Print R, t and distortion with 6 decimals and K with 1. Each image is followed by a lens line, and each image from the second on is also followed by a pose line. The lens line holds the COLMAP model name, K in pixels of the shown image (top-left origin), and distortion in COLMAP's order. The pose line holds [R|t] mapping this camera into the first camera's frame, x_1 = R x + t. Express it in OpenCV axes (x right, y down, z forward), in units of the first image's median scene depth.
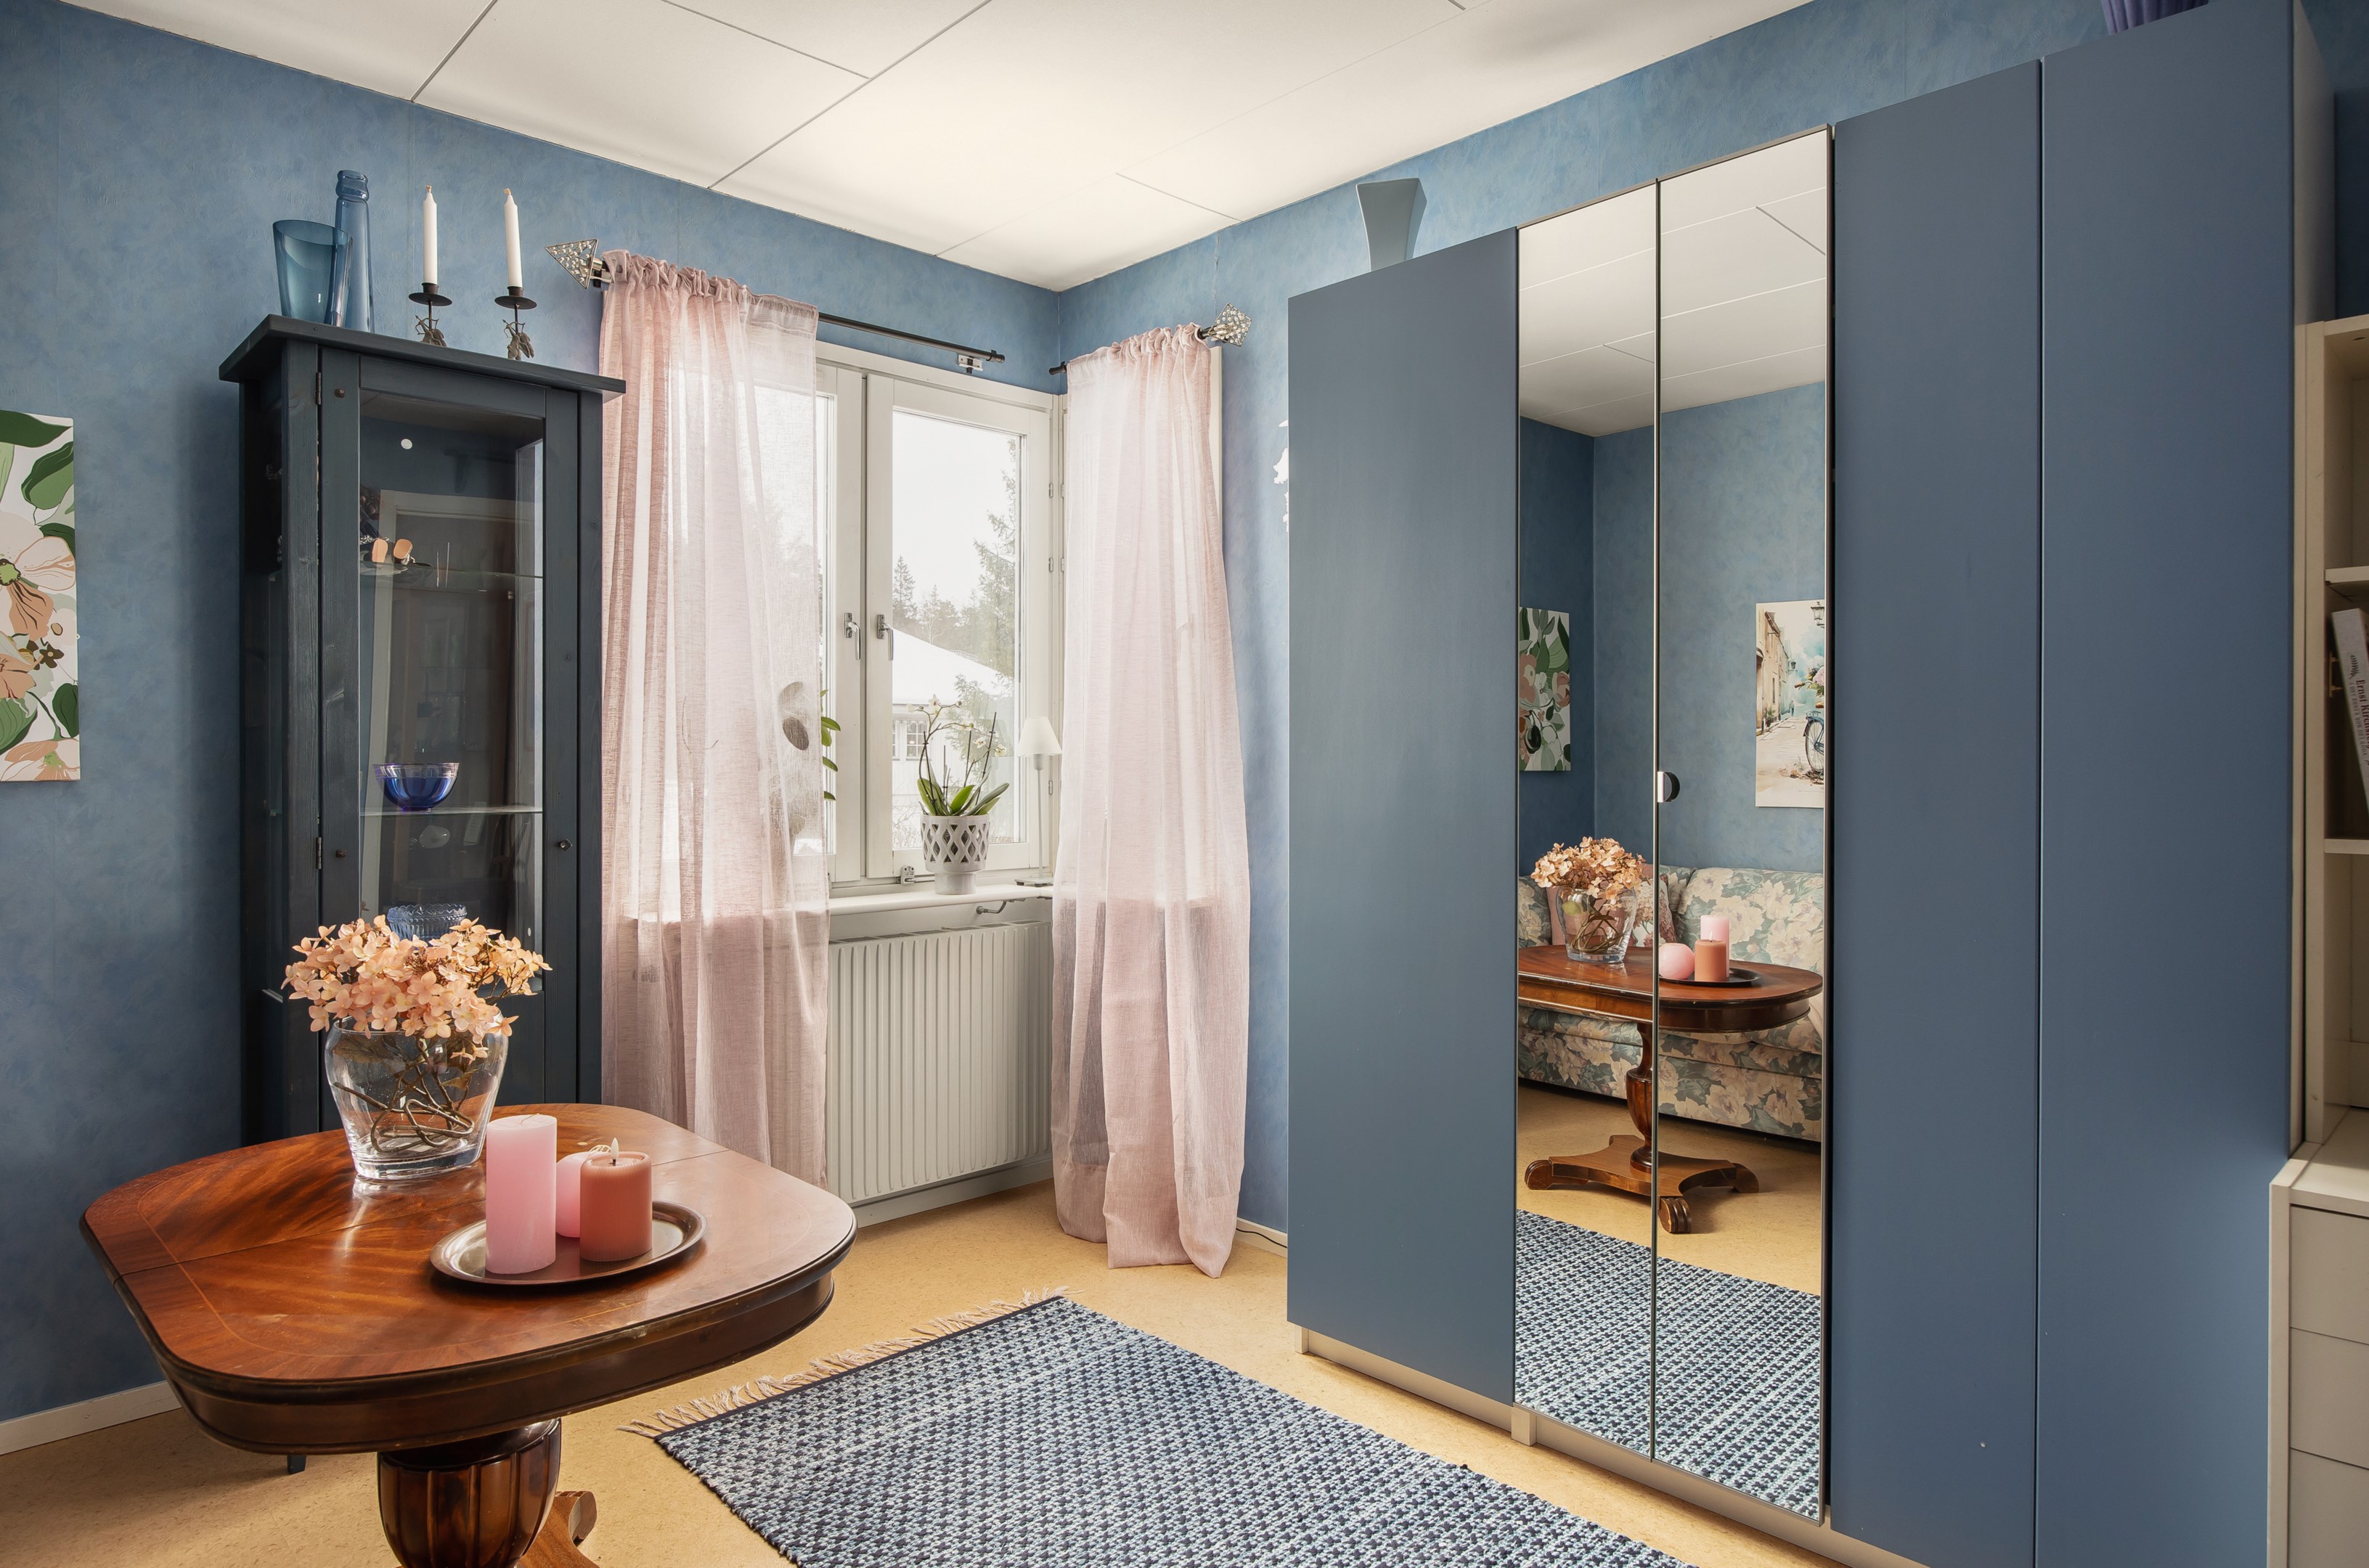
lens RADIAL K [[1374.2, 0, 1168.2], [0, 1374.2, 783.9], [0, 0, 1]] dist [-0.013236, 0.000056]
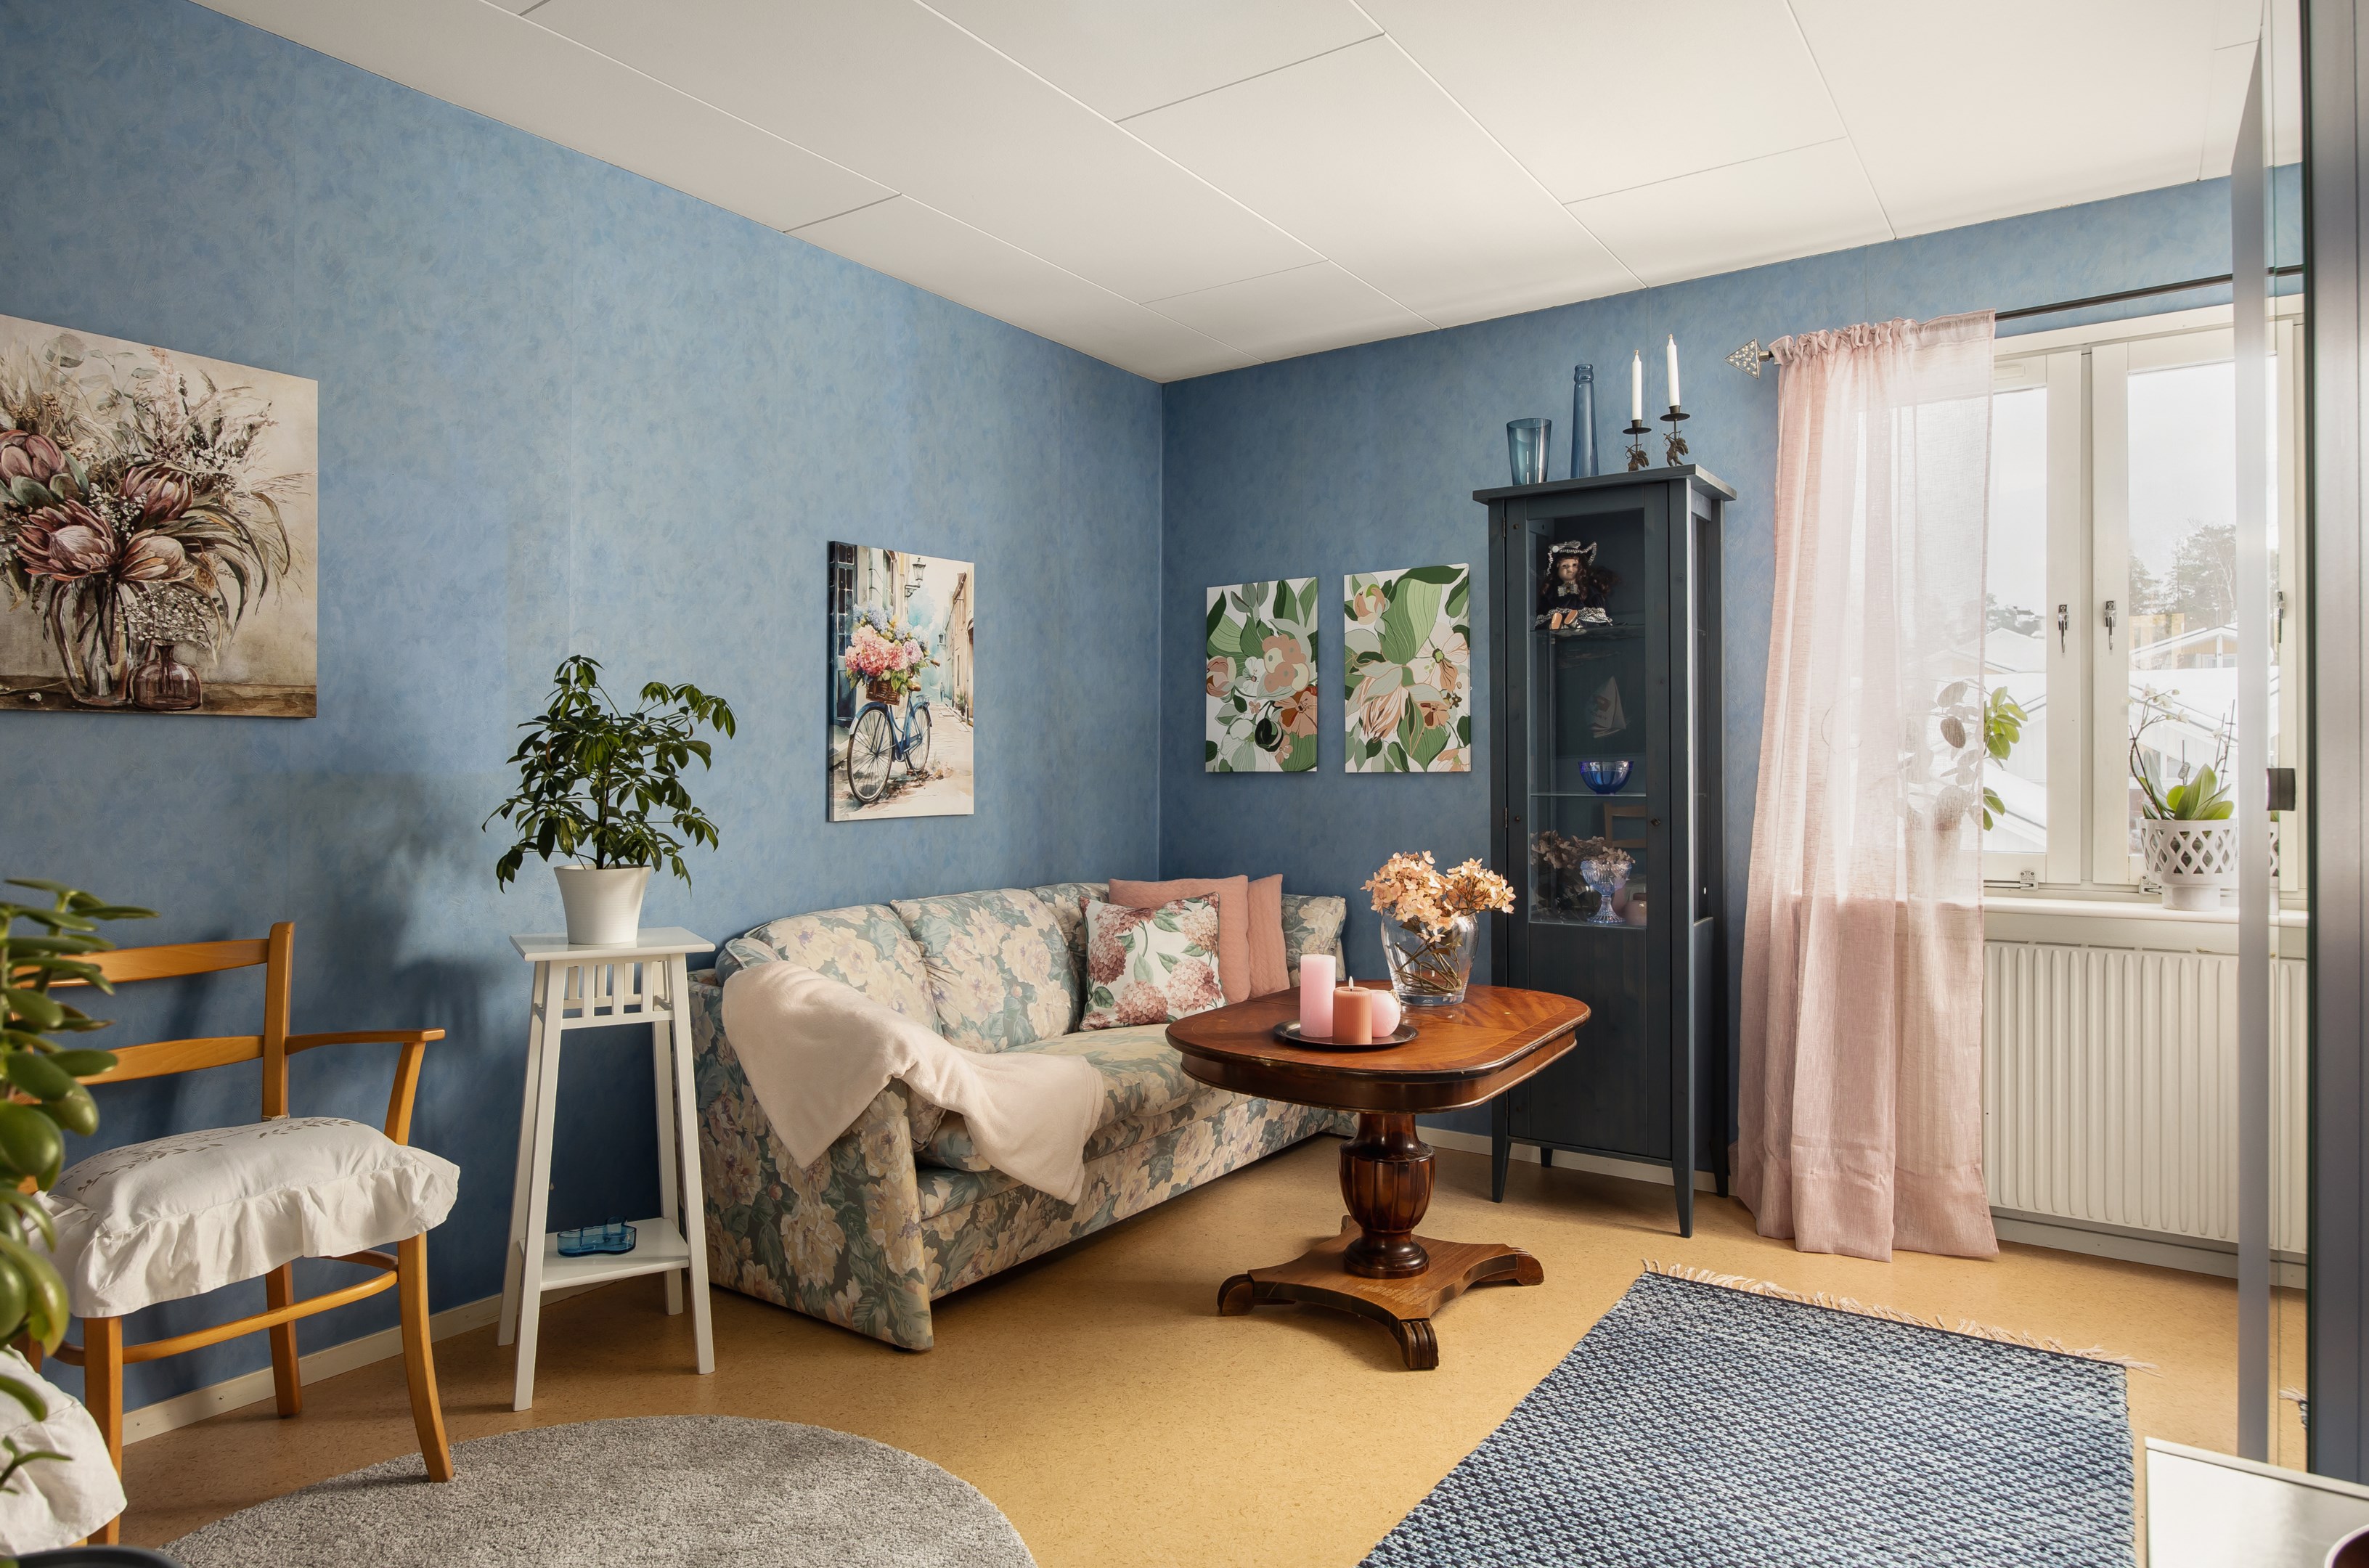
lens RADIAL K [[1374.2, 0, 1159.8], [0, 1374.2, 769.3], [0, 0, 1]] dist [-0.013236, 0.000056]
pose [[0.194803, 0.004270, -0.980833, 0.761873], [-0.011858, 0.999928, 0.001998, -0.004056], [0.980771, 0.011241, 0.194840, 0.254330]]
